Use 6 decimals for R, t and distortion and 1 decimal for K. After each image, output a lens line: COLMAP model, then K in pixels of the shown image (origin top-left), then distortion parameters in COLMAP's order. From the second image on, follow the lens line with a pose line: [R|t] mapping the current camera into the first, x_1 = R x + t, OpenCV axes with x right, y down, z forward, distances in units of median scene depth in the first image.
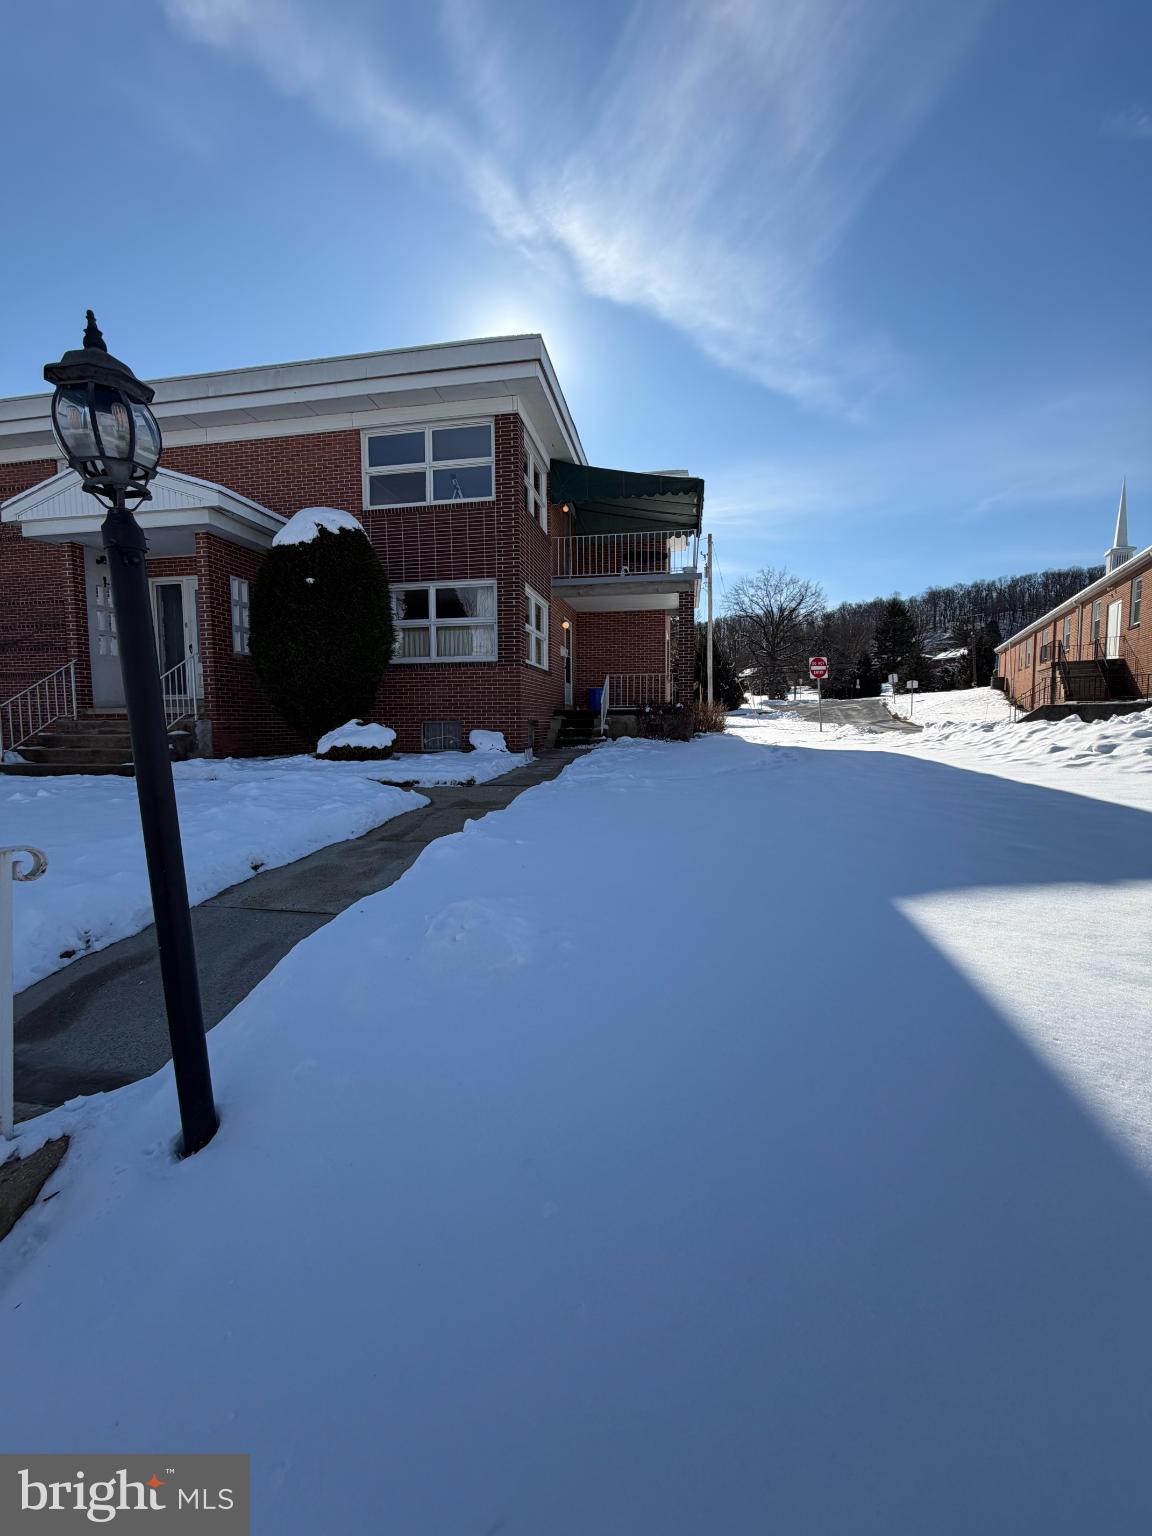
lens RADIAL K [[617.4, 0, 574.3], [0, 617.4, 775.6], [0, 0, 1]] dist [-0.007835, 0.001026]
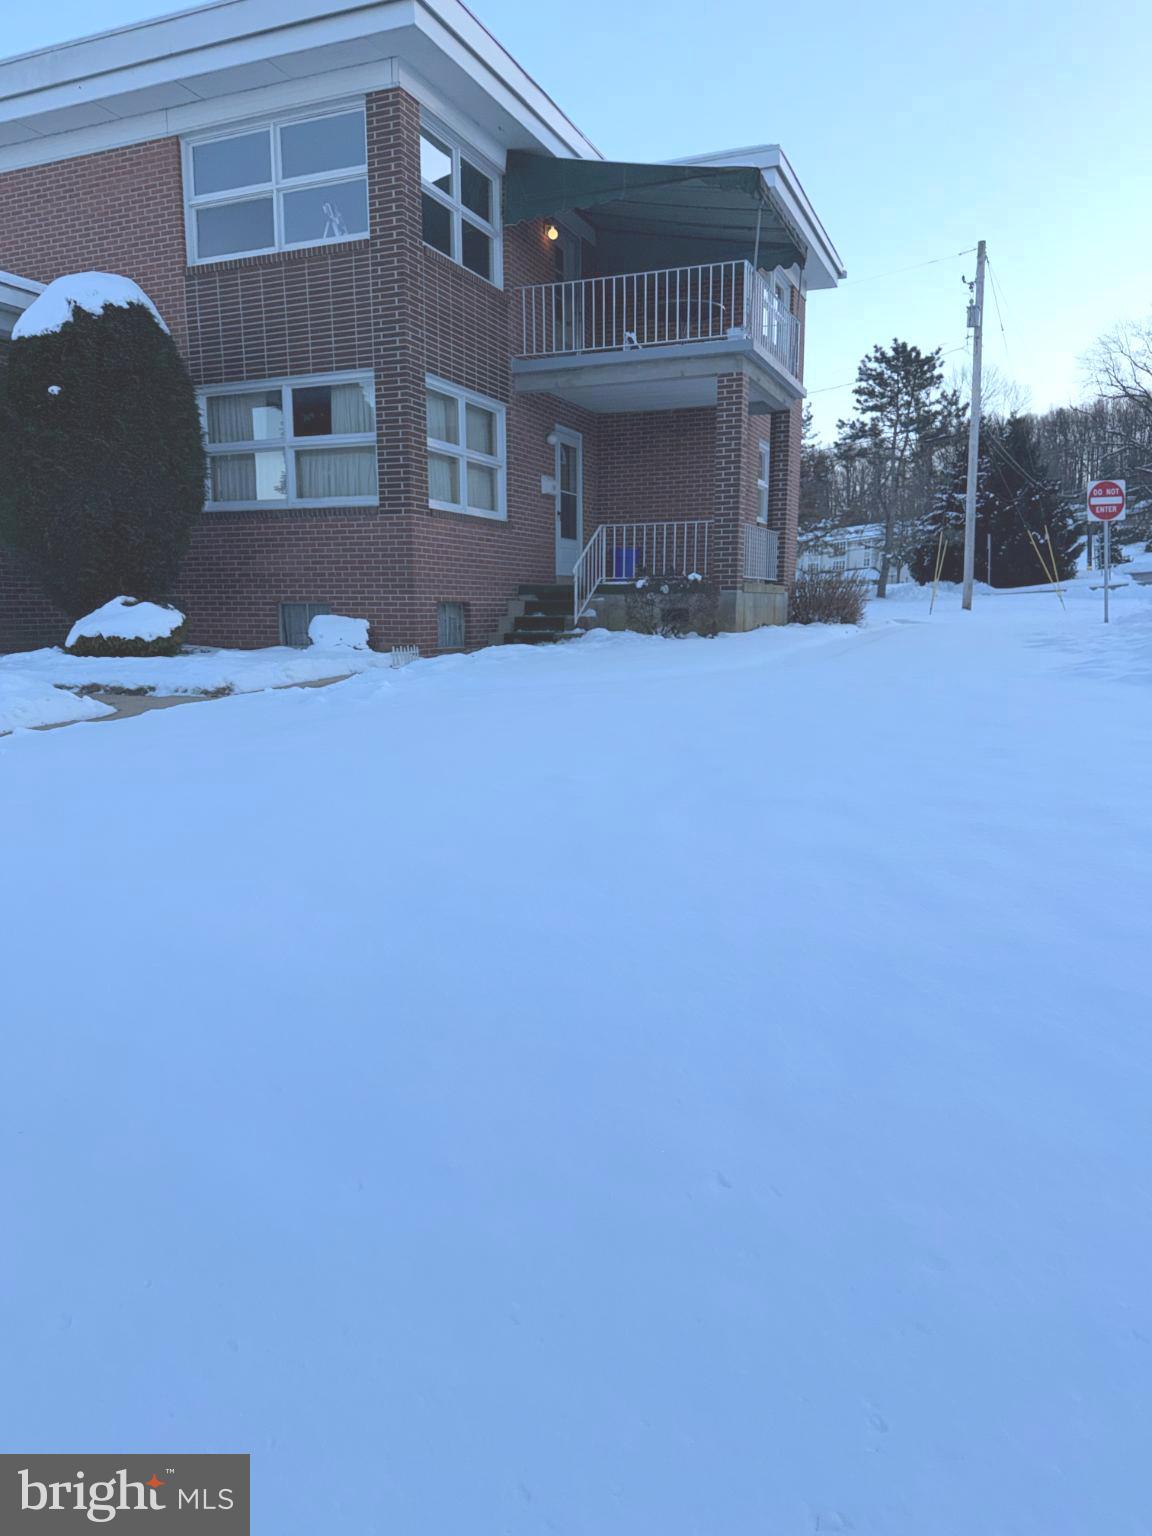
lens RADIAL K [[1088.1, 0, 567.9], [0, 1088.1, 800.5], [0, 0, 1]] dist [0.045001, -0.068088]
pose [[0.976076, 0.040937, -0.213539, 0.316005], [-0.021554, 0.995496, 0.092323, 0.008230], [0.216357, -0.085511, 0.972562, -0.071580]]
